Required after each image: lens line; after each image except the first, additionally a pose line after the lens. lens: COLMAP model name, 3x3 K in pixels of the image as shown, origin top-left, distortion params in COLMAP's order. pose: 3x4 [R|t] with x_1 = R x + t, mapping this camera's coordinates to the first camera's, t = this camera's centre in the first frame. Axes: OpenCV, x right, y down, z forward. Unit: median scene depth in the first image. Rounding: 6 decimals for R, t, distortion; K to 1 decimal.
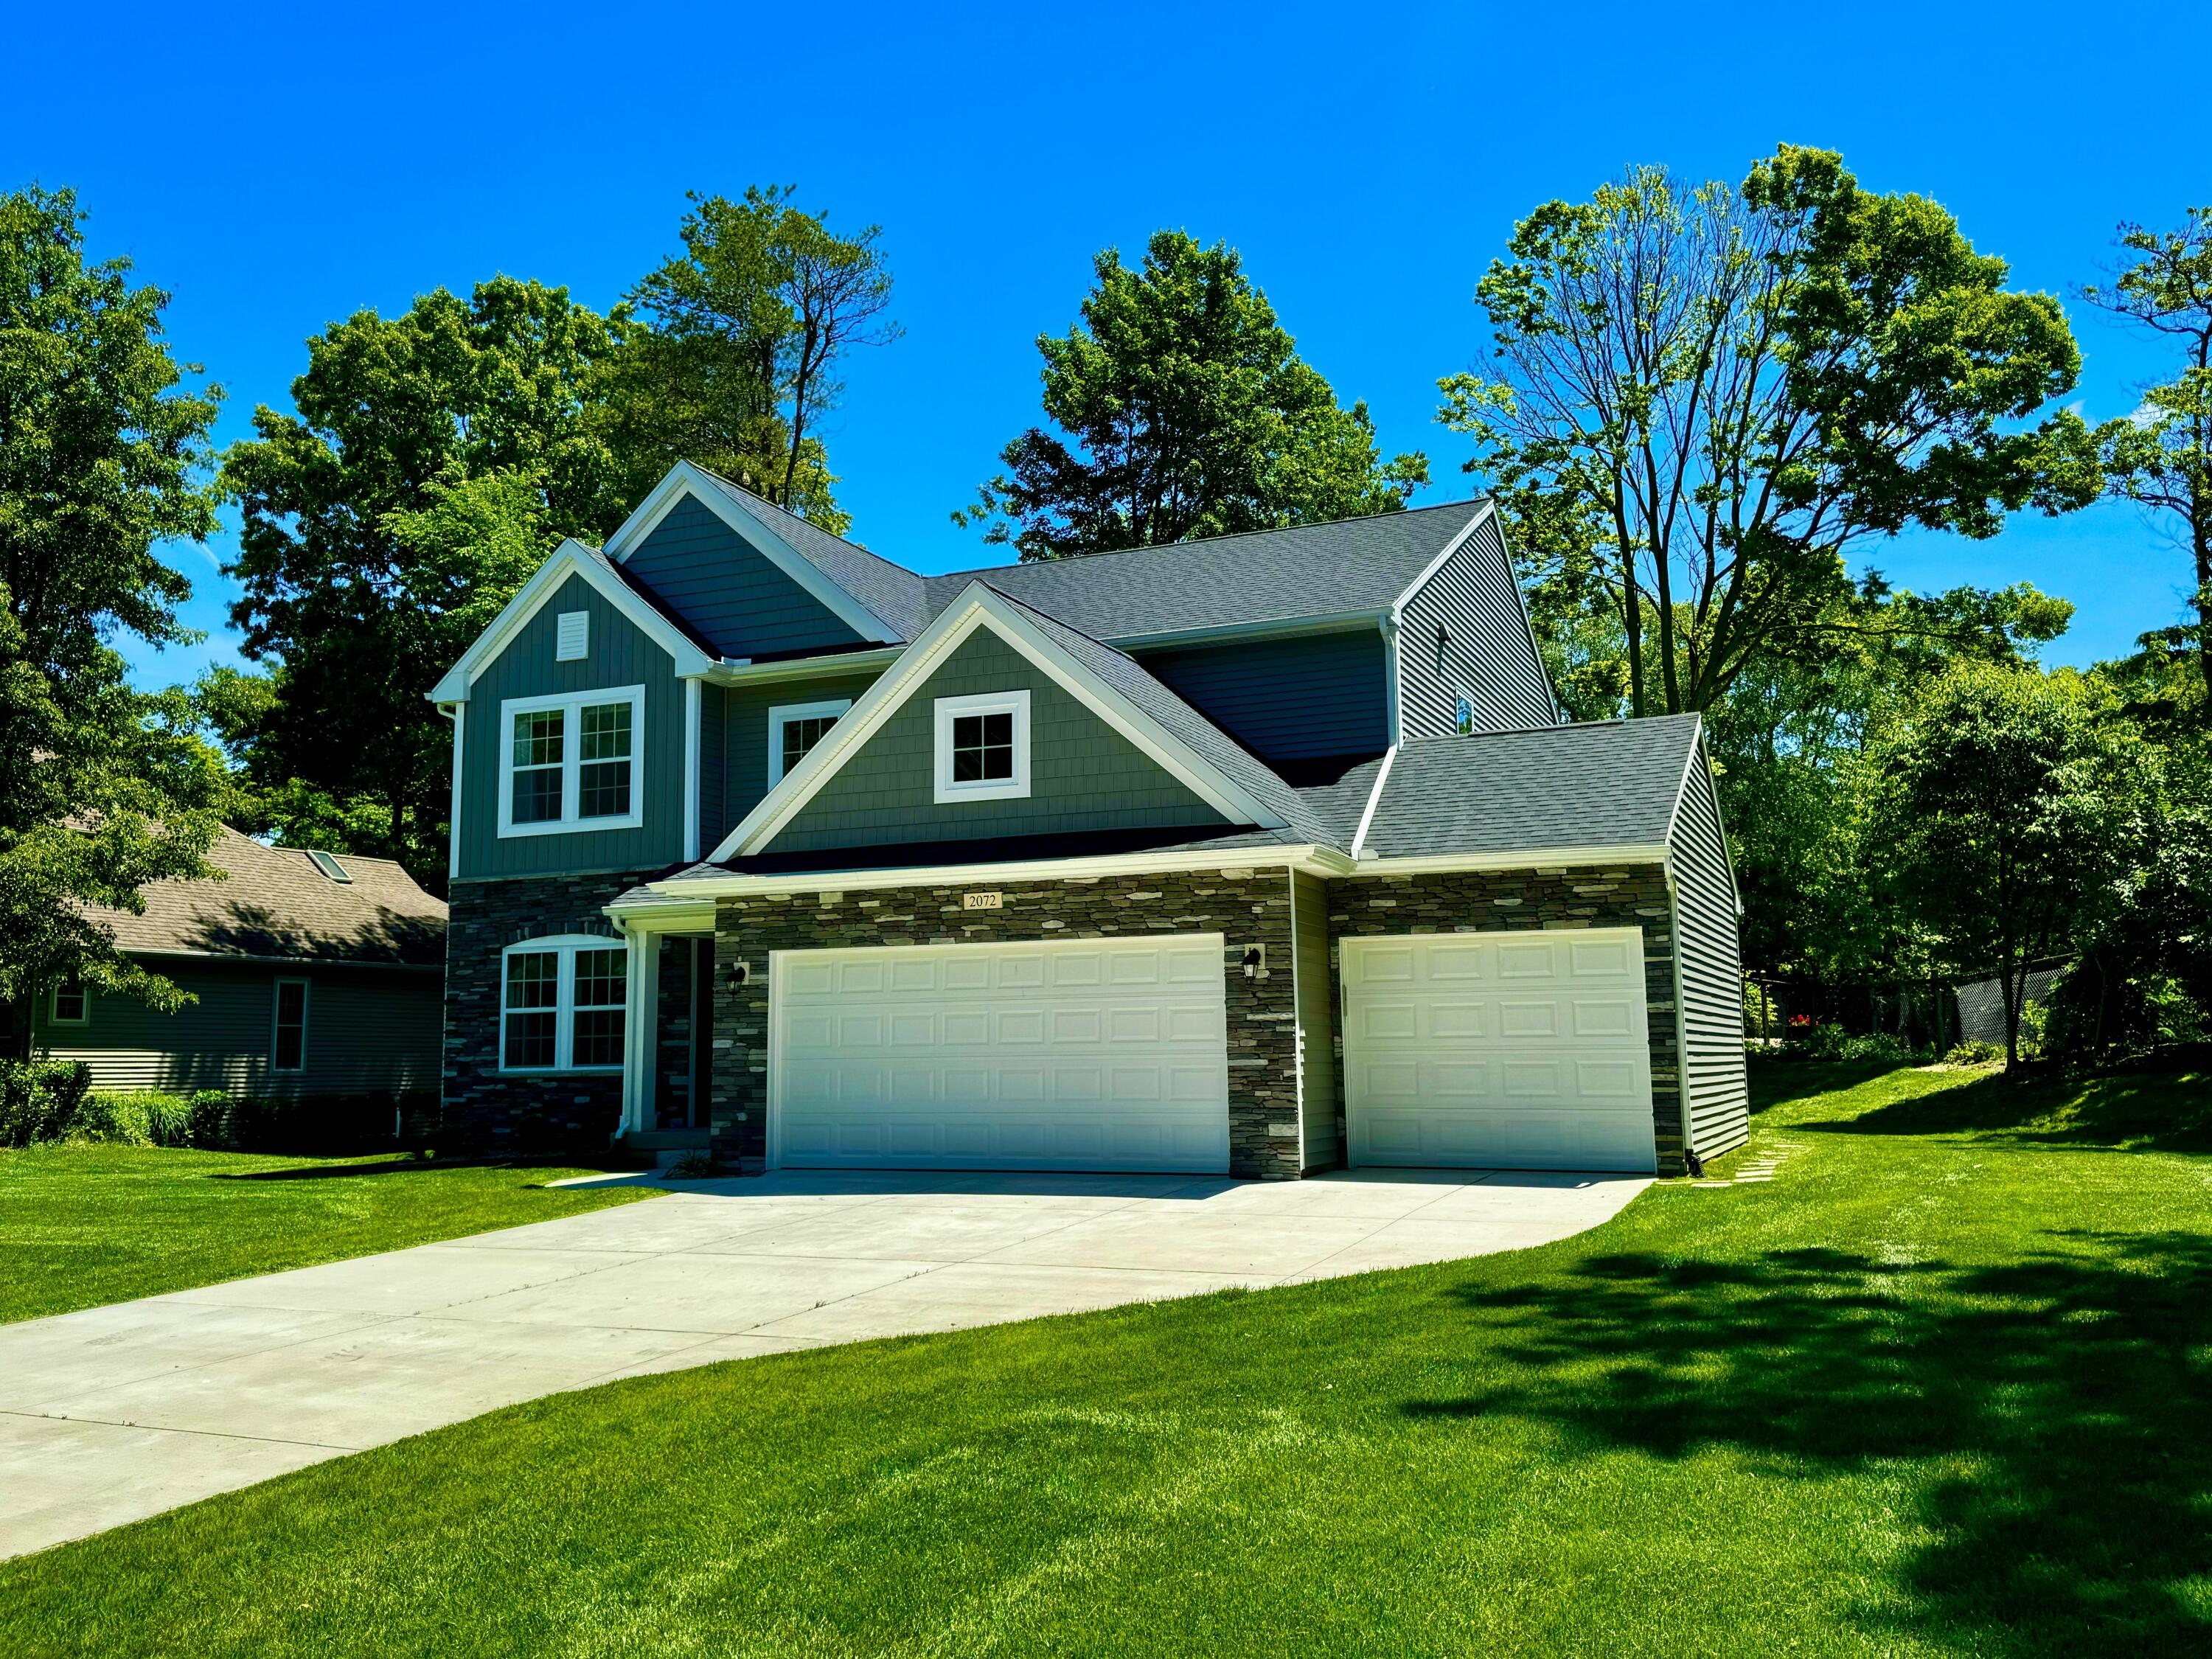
lens RADIAL K [[1820.4, 0, 1106.0], [0, 1820.4, 829.5], [0, 0, 1]] dist [0.113641, -0.003331]
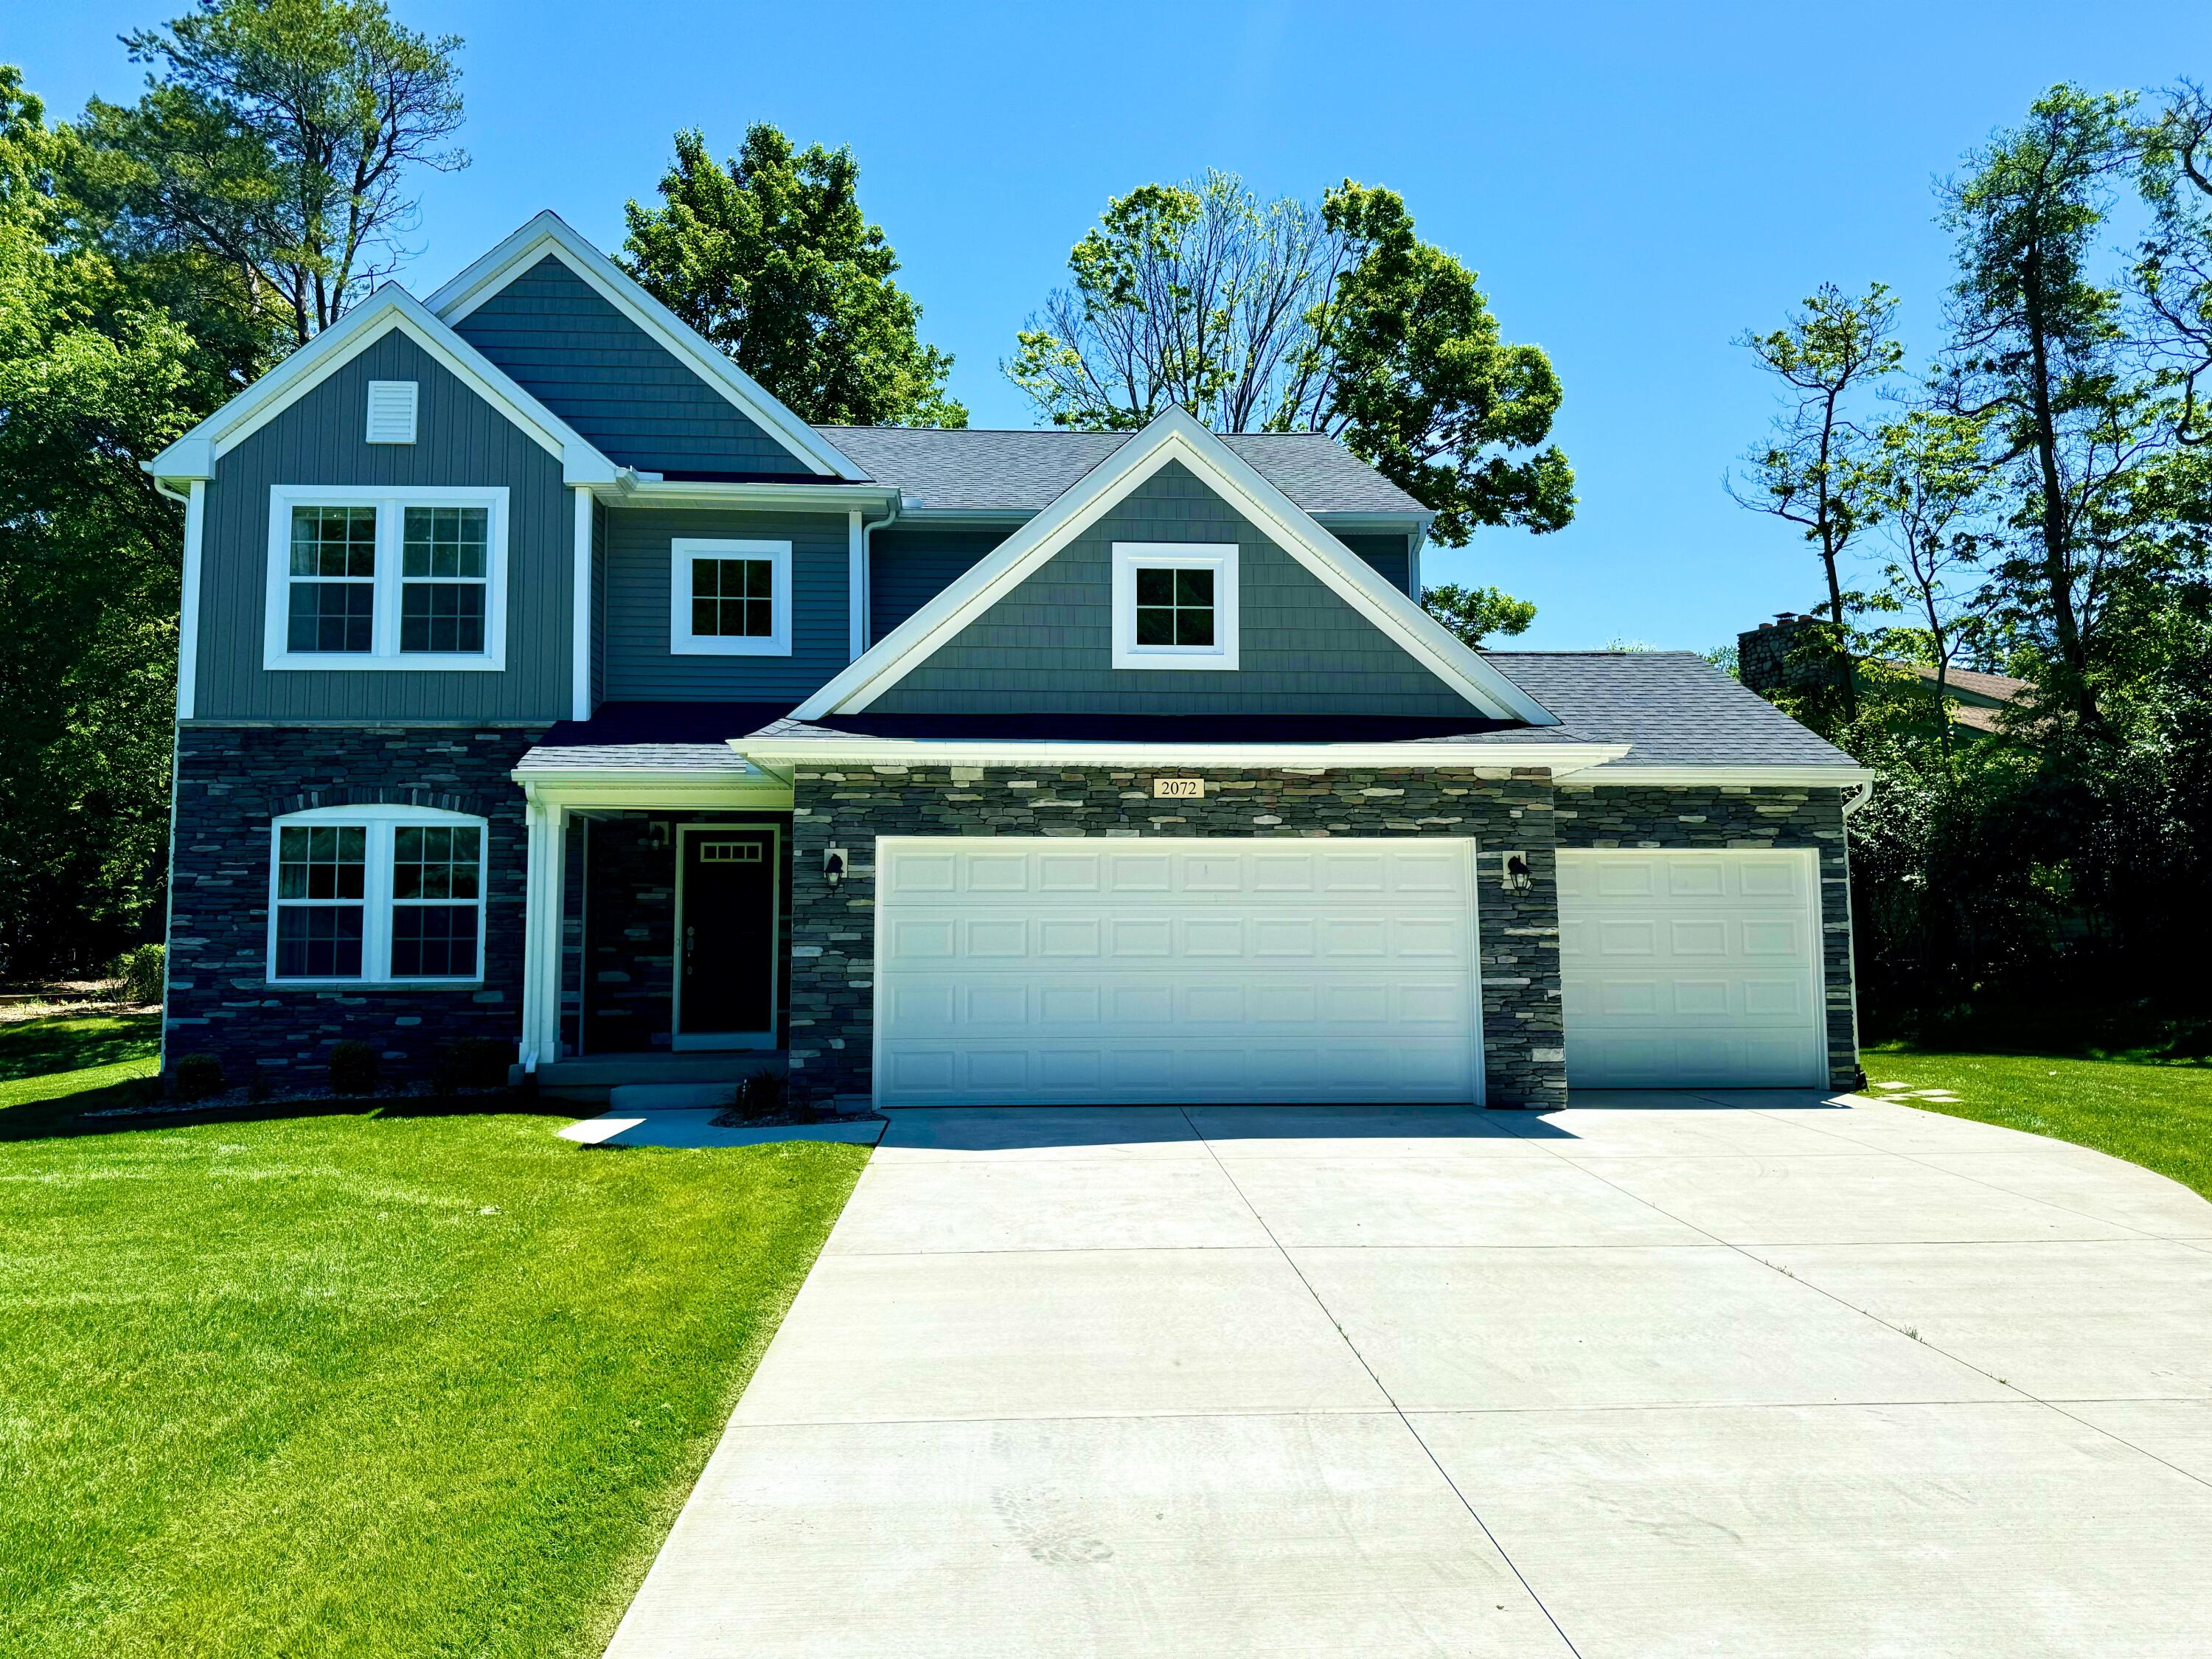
lens RADIAL K [[1573.9, 0, 1106.0], [0, 1573.9, 829.5], [0, 0, 1]] dist [0.150392, -0.298416]
pose [[0.889056, 0.046266, 0.455455, -0.410574], [-0.063600, 0.997715, 0.022800, 0.041824], [-0.453359, -0.049237, 0.889967, 0.346847]]
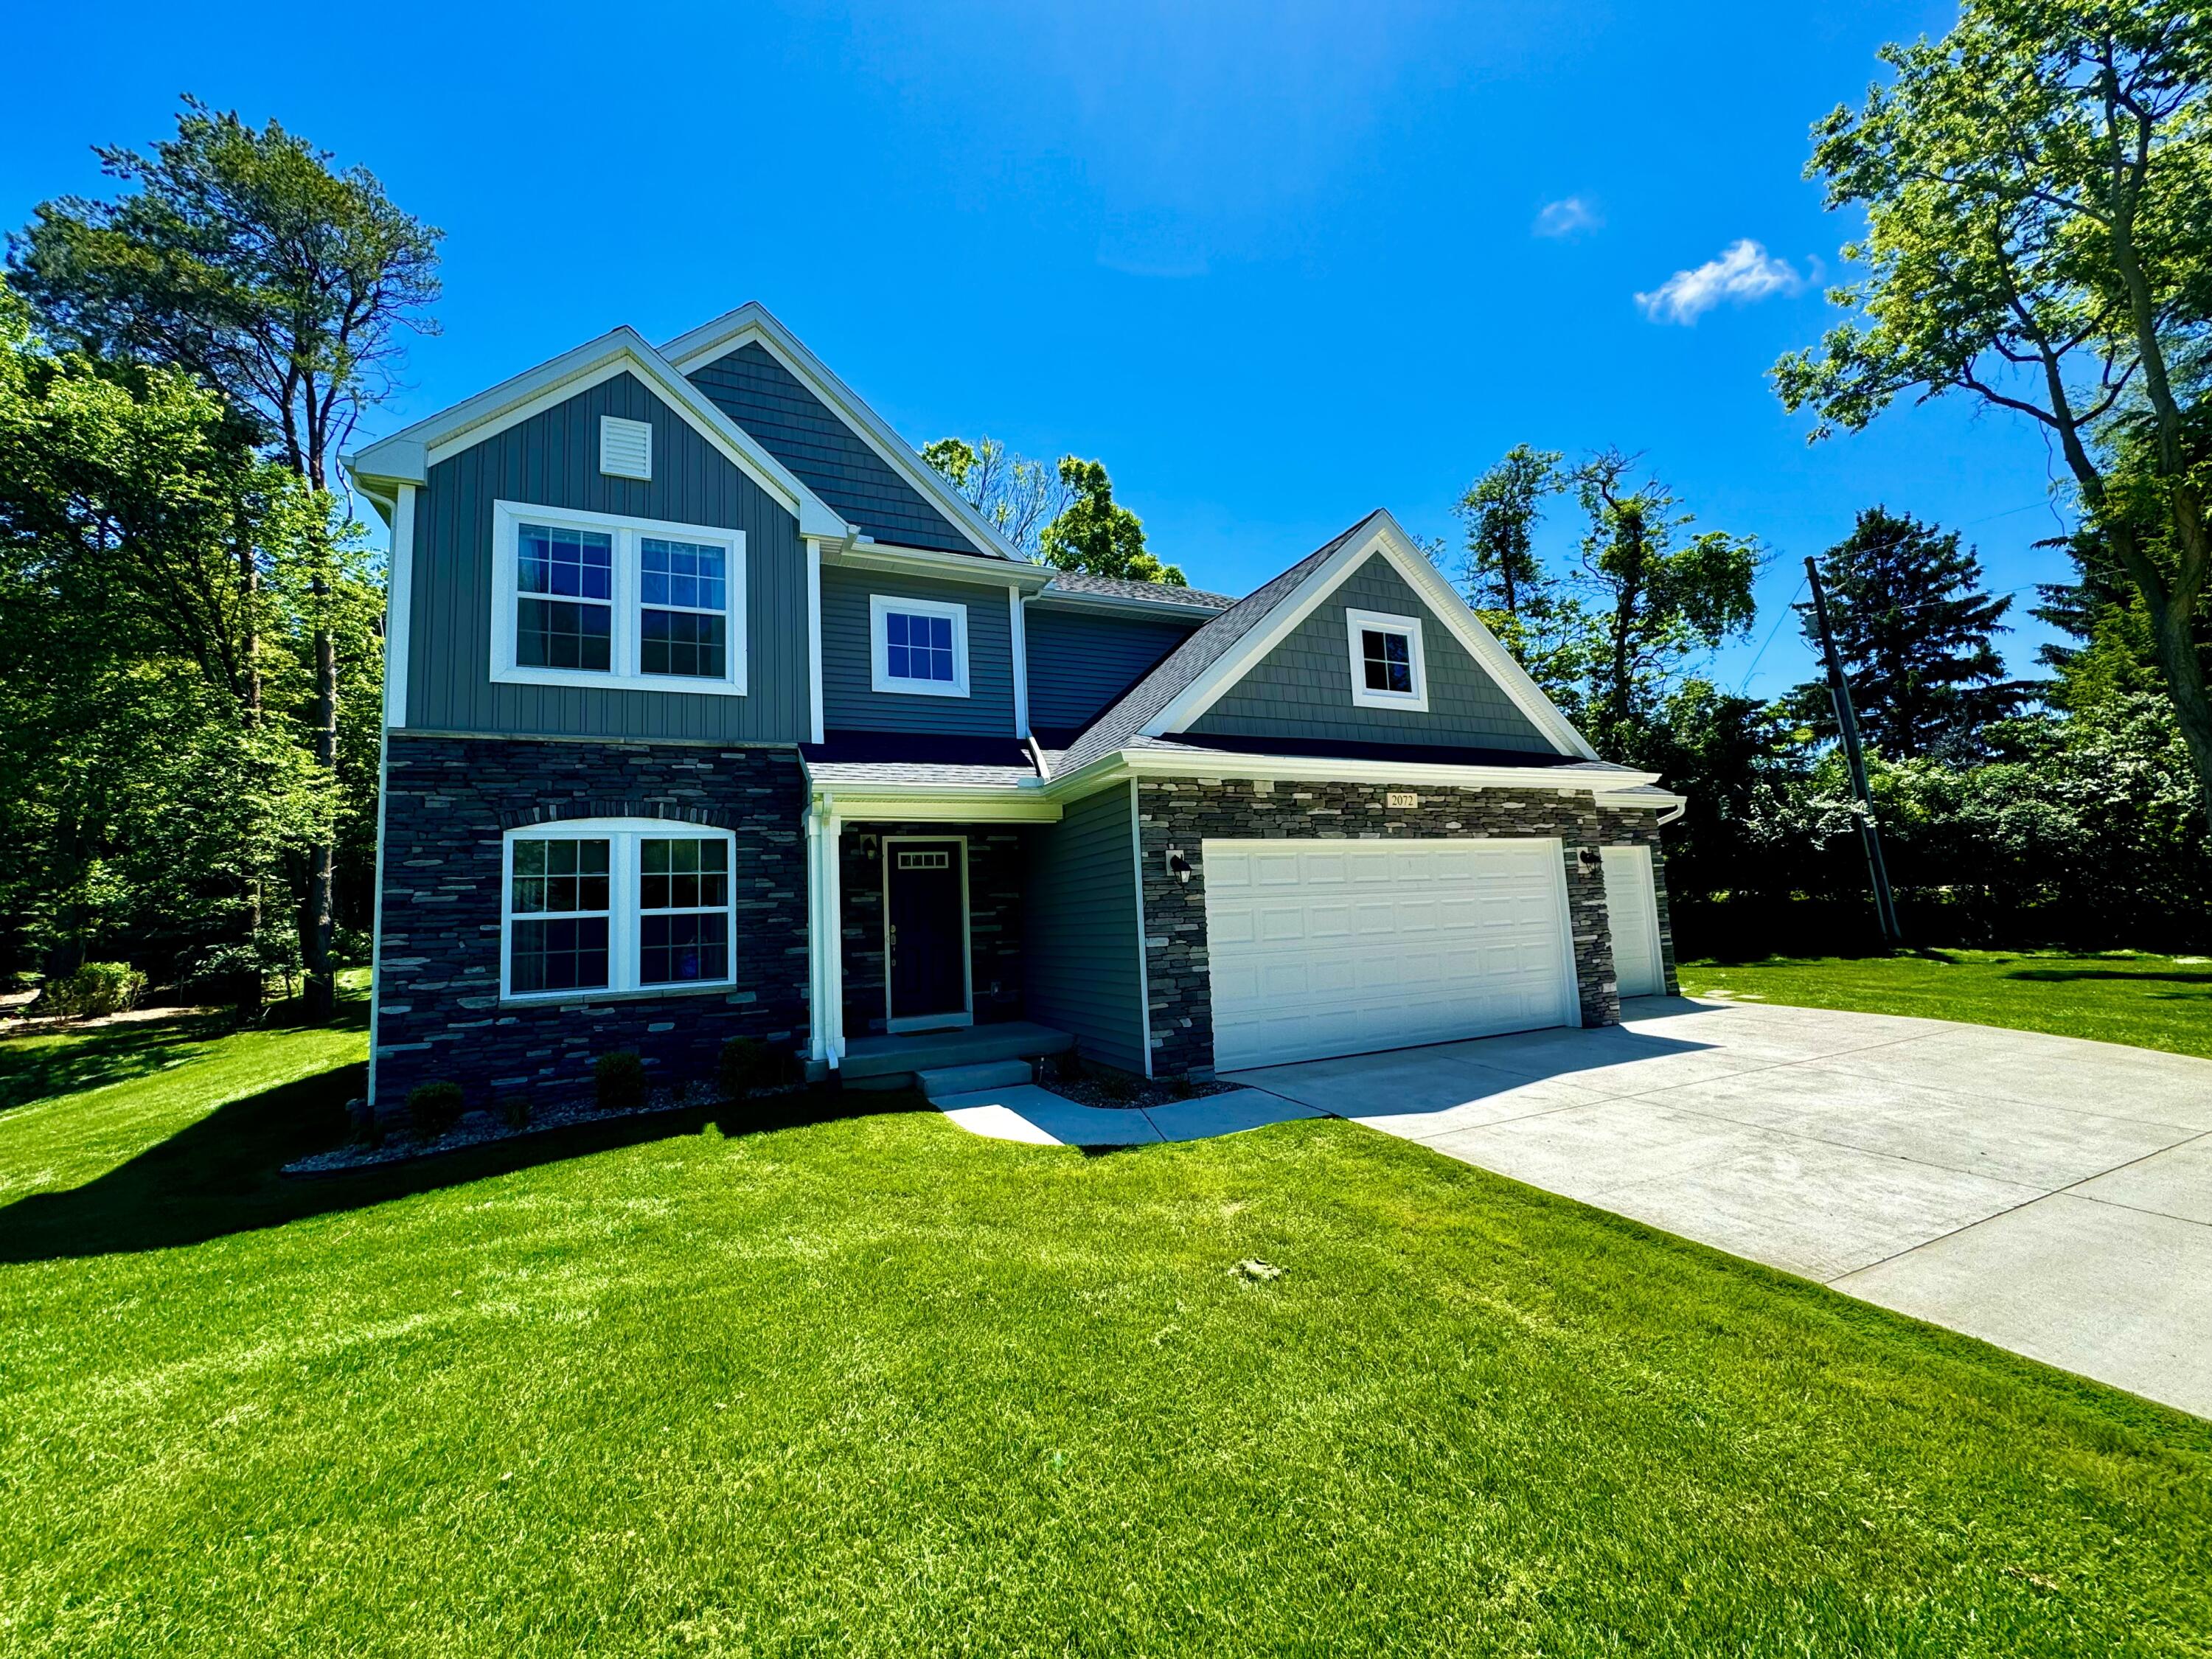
lens RADIAL K [[890.2, 0, 1110.1], [0, 890.2, 827.5], [0, 0, 1]] dist [-0.002239, -0.000171]
pose [[0.654921, 0.058646, 0.753418, -0.554425], [-0.054037, 0.998066, -0.030717, 0.077283], [-0.753762, -0.020596, 0.656824, 0.746889]]
